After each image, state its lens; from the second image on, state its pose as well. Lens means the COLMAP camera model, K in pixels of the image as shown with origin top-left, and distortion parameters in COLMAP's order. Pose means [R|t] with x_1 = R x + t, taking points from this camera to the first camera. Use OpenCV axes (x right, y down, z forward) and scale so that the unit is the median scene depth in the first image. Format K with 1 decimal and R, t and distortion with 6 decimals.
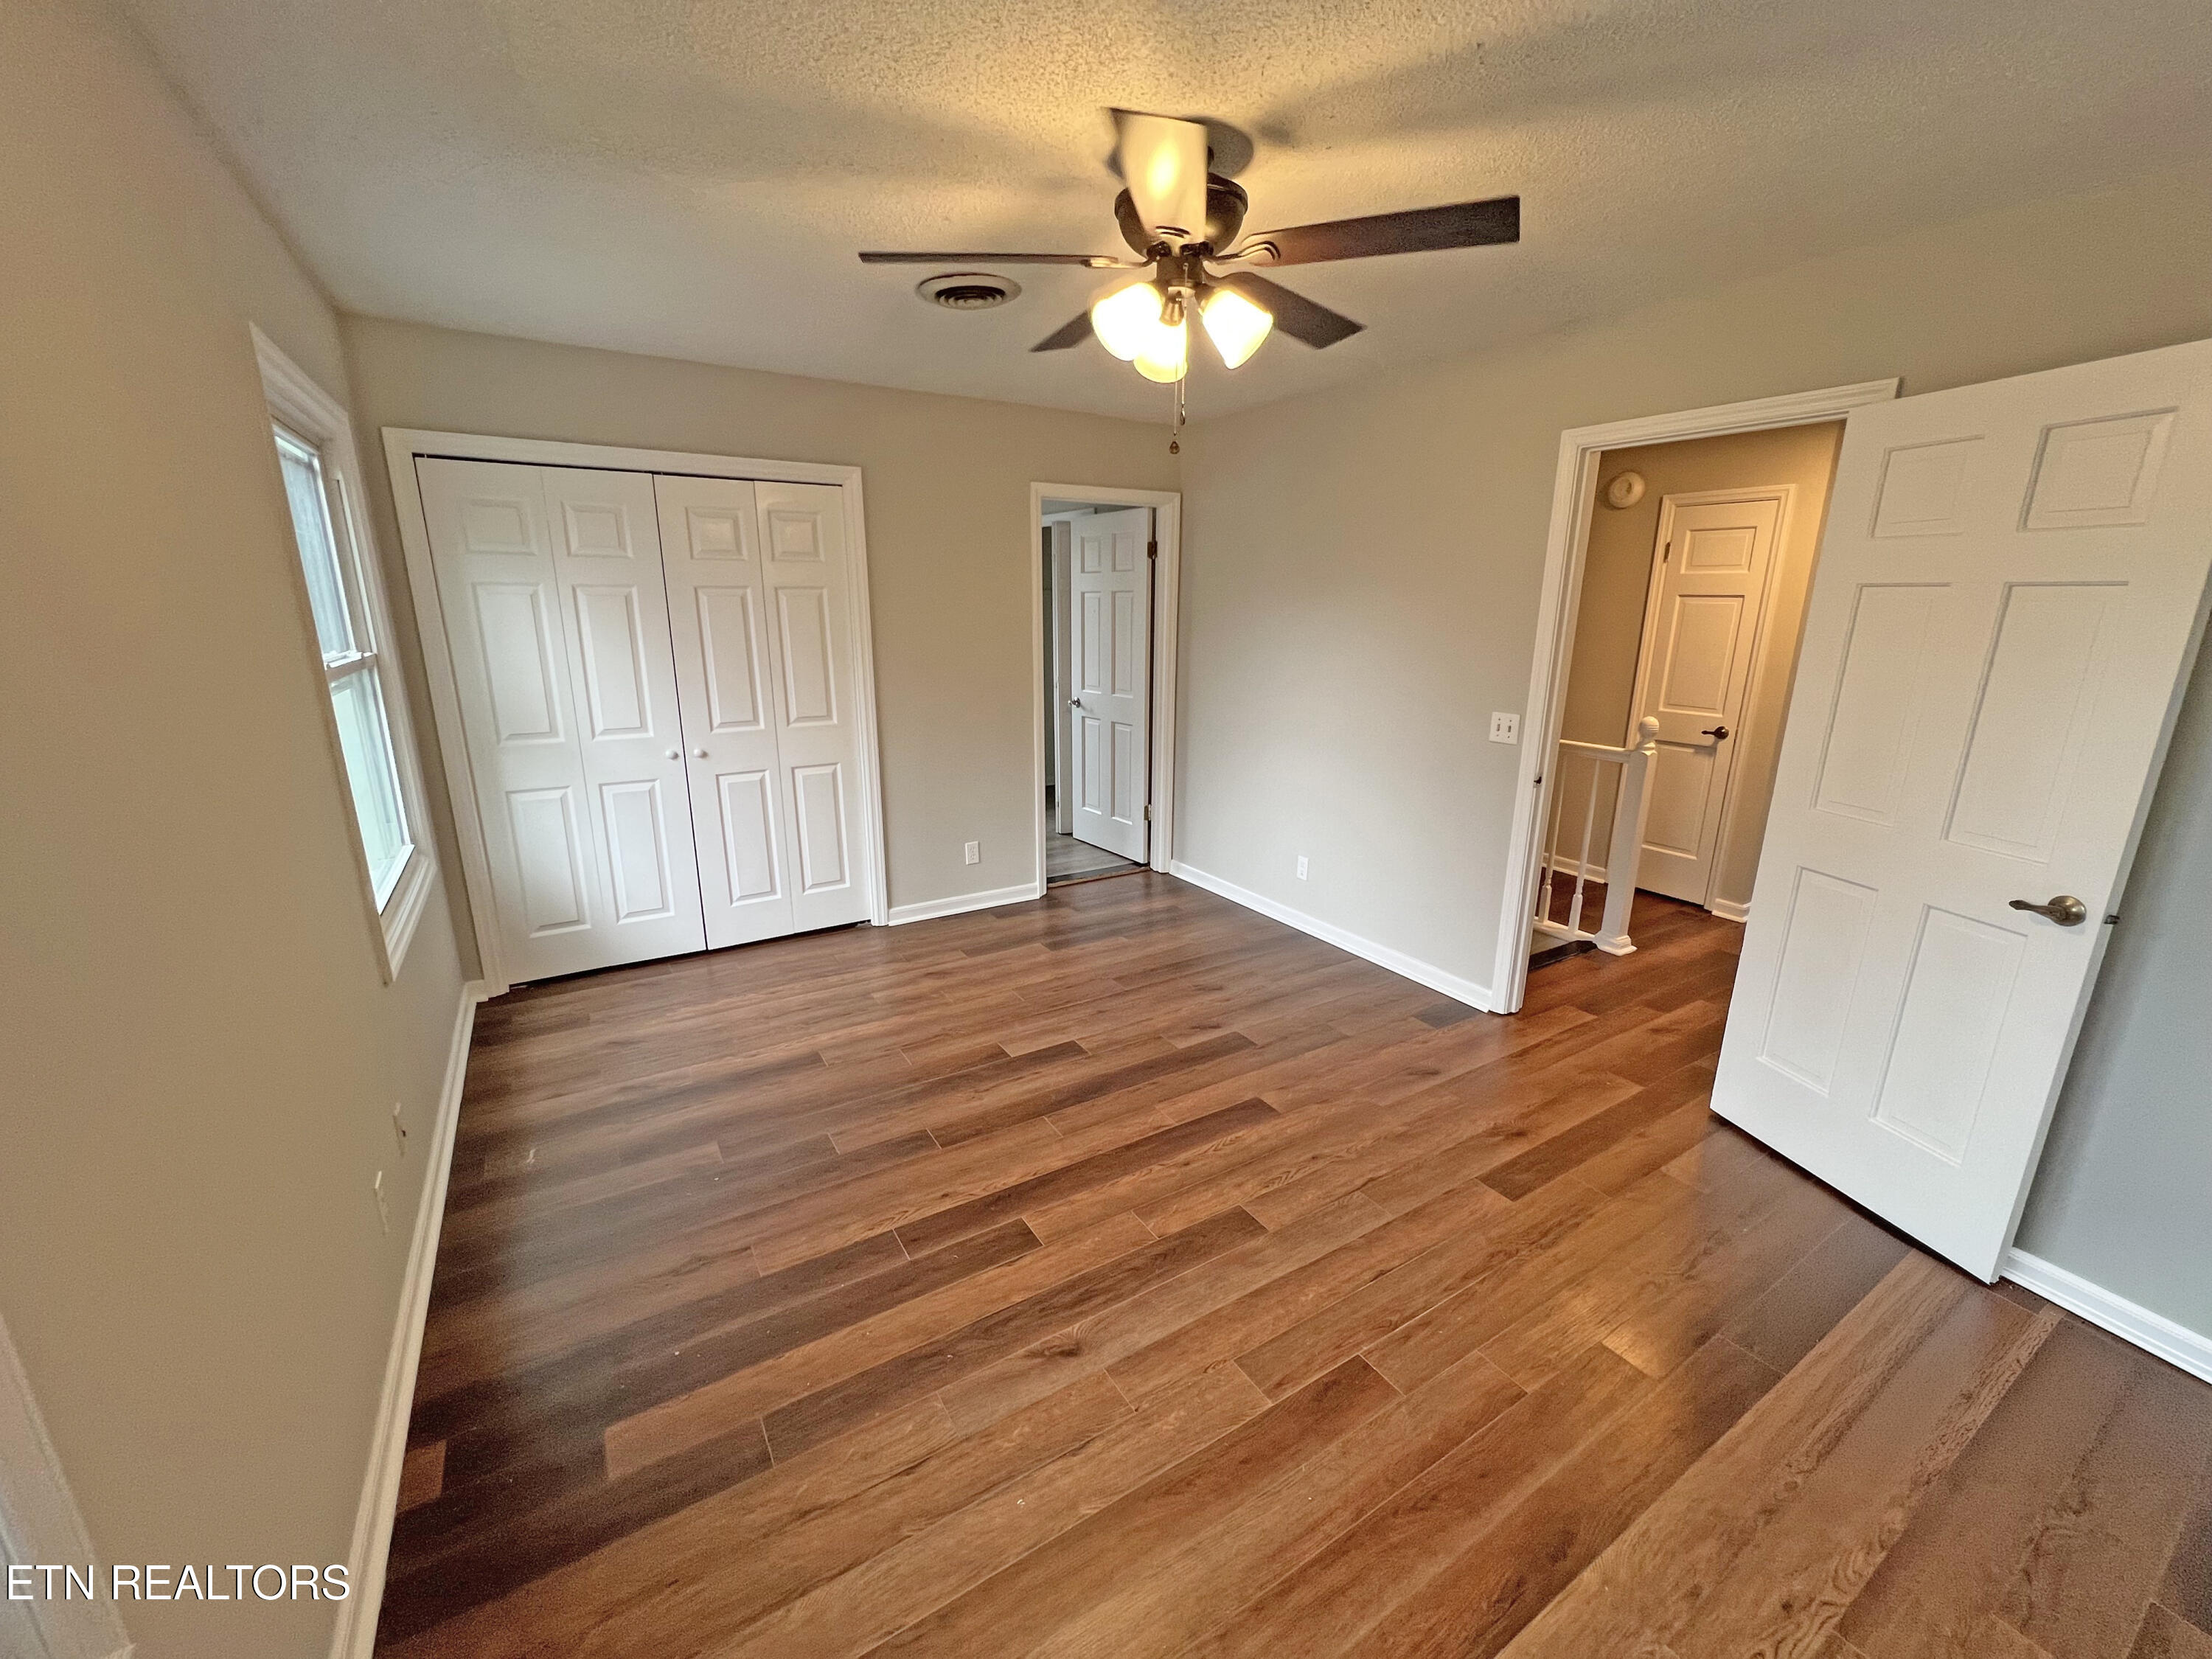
lens RADIAL K [[880.4, 0, 1107.1], [0, 880.4, 824.8], [0, 0, 1]] dist [-0.000513, -0.000057]
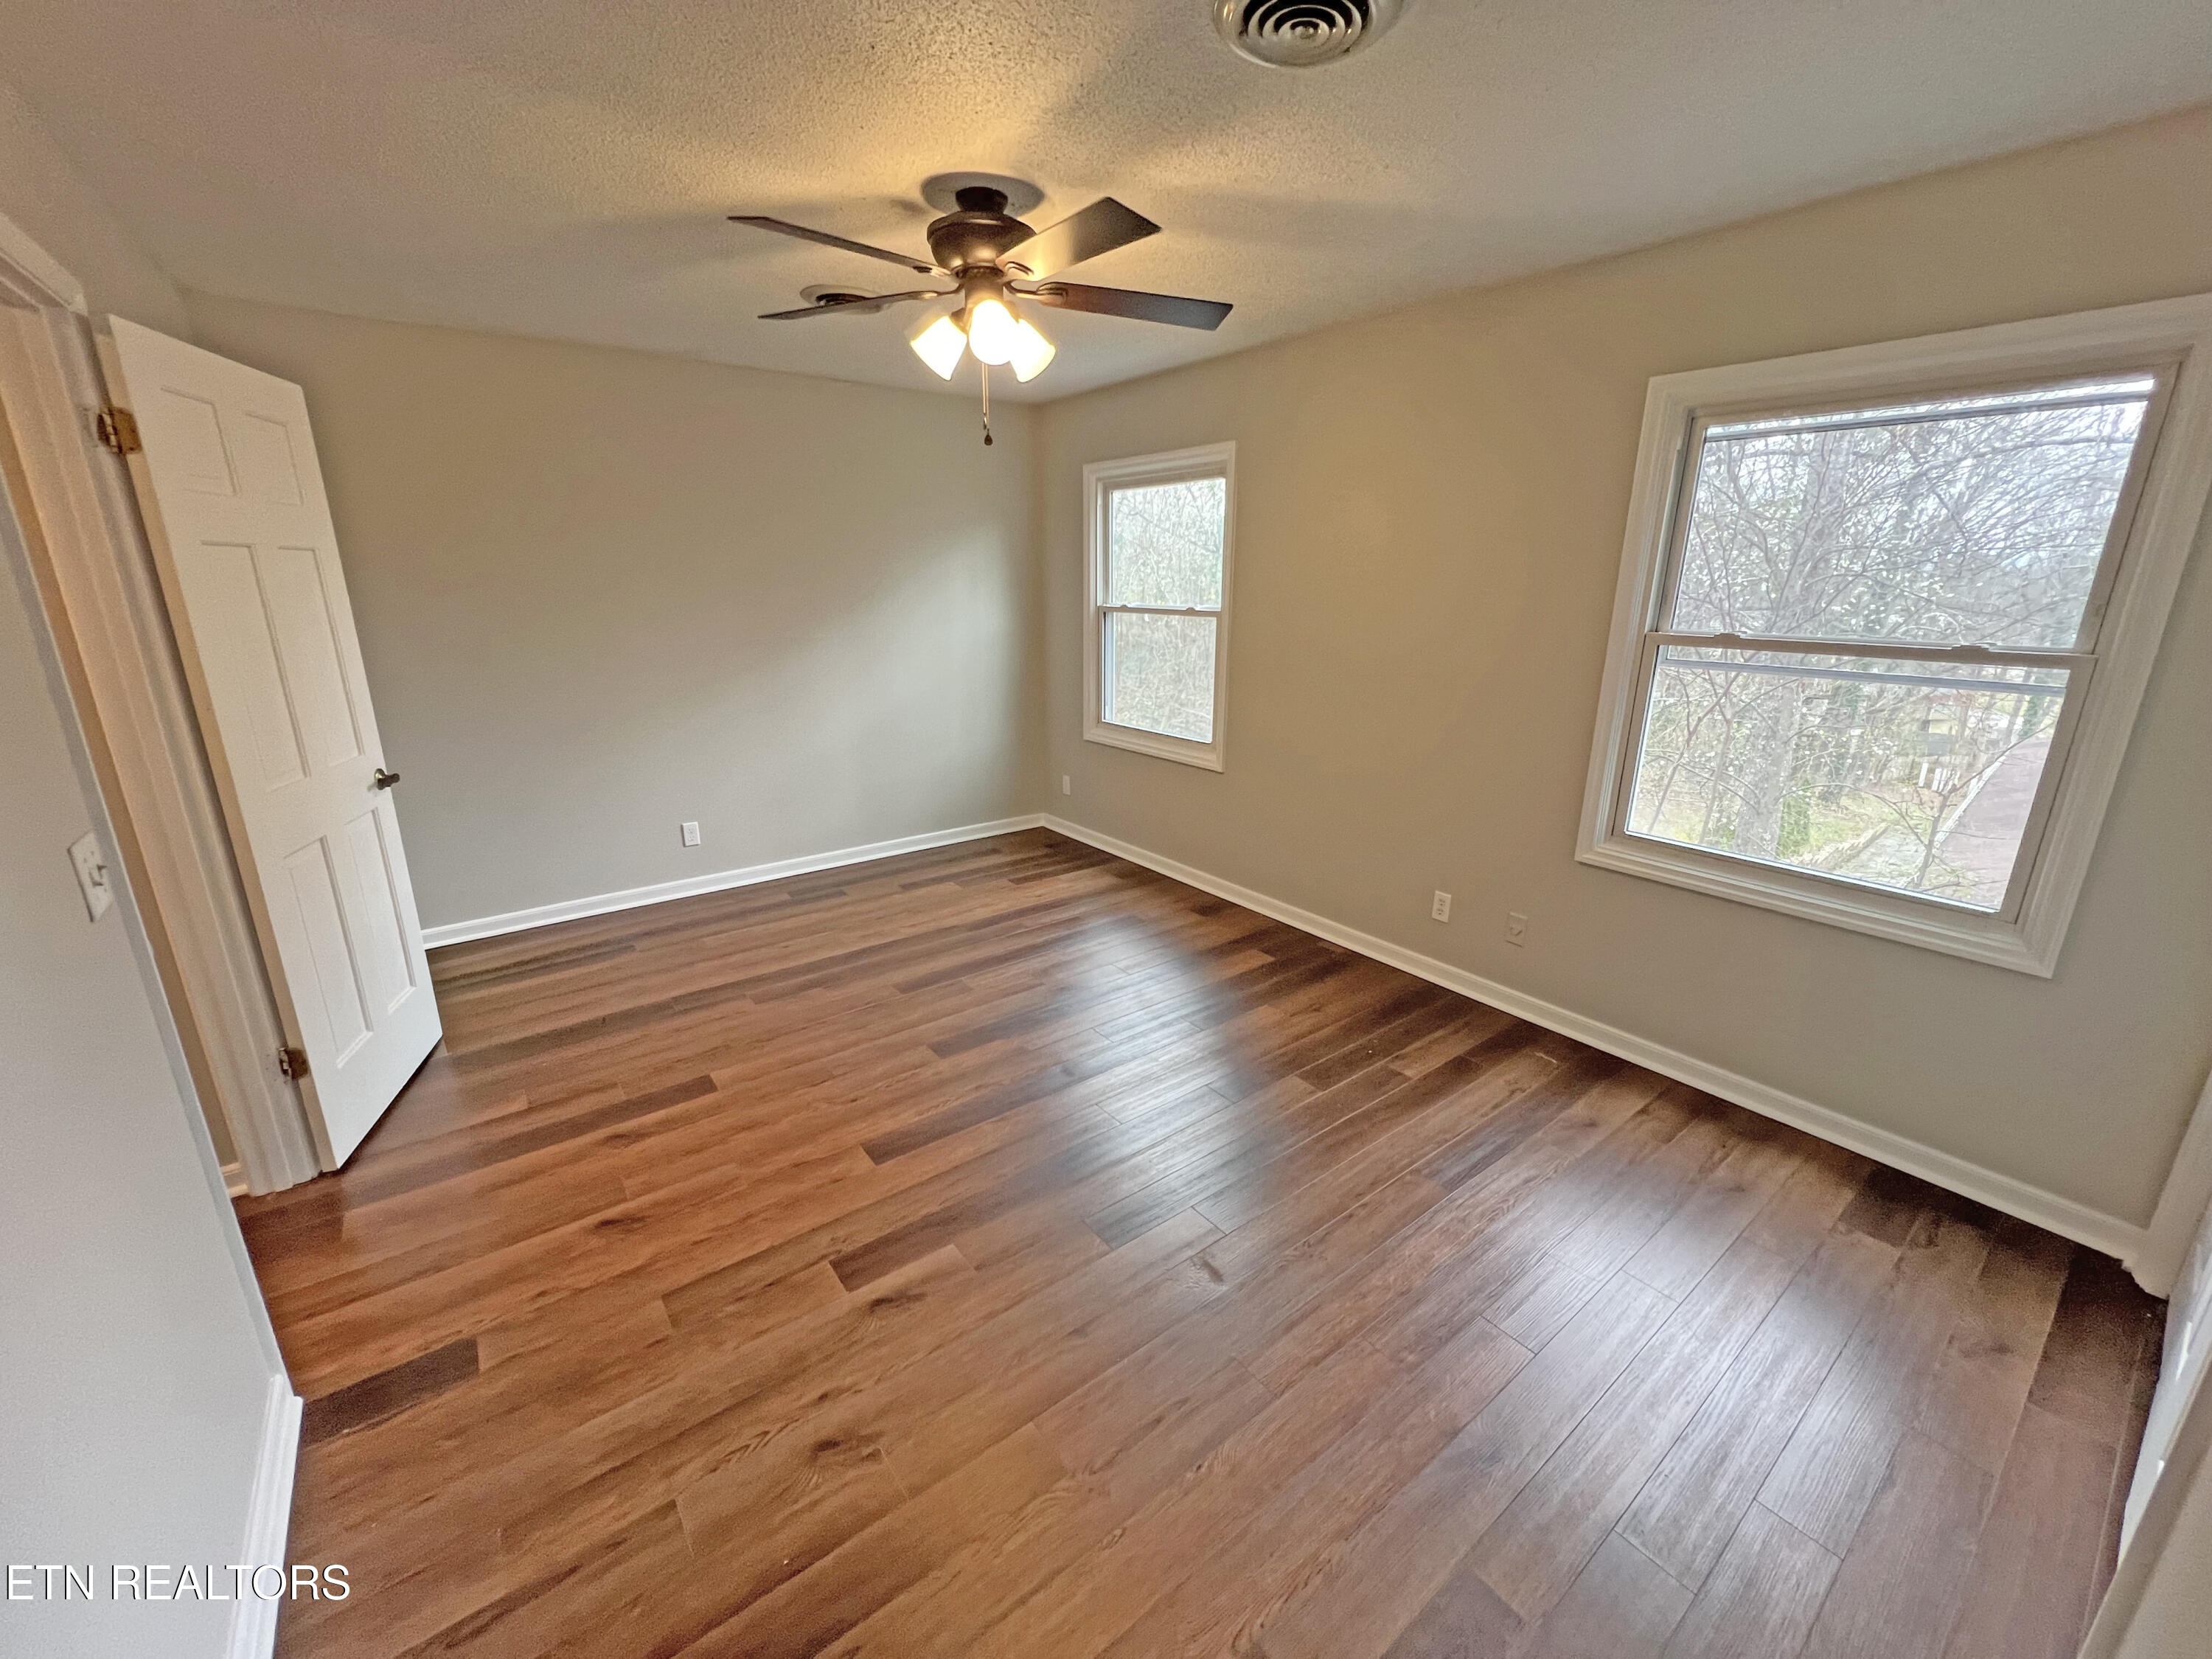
lens RADIAL K [[880.4, 0, 1115.8], [0, 880.4, 827.7], [0, 0, 1]] dist [-0.000513, -0.000057]
pose [[-0.994259, 0.017545, -0.105554, 0.028455], [-0.038678, 0.860832, 0.507417, -0.436643], [0.099767, 0.508586, -0.855211, 1.709244]]
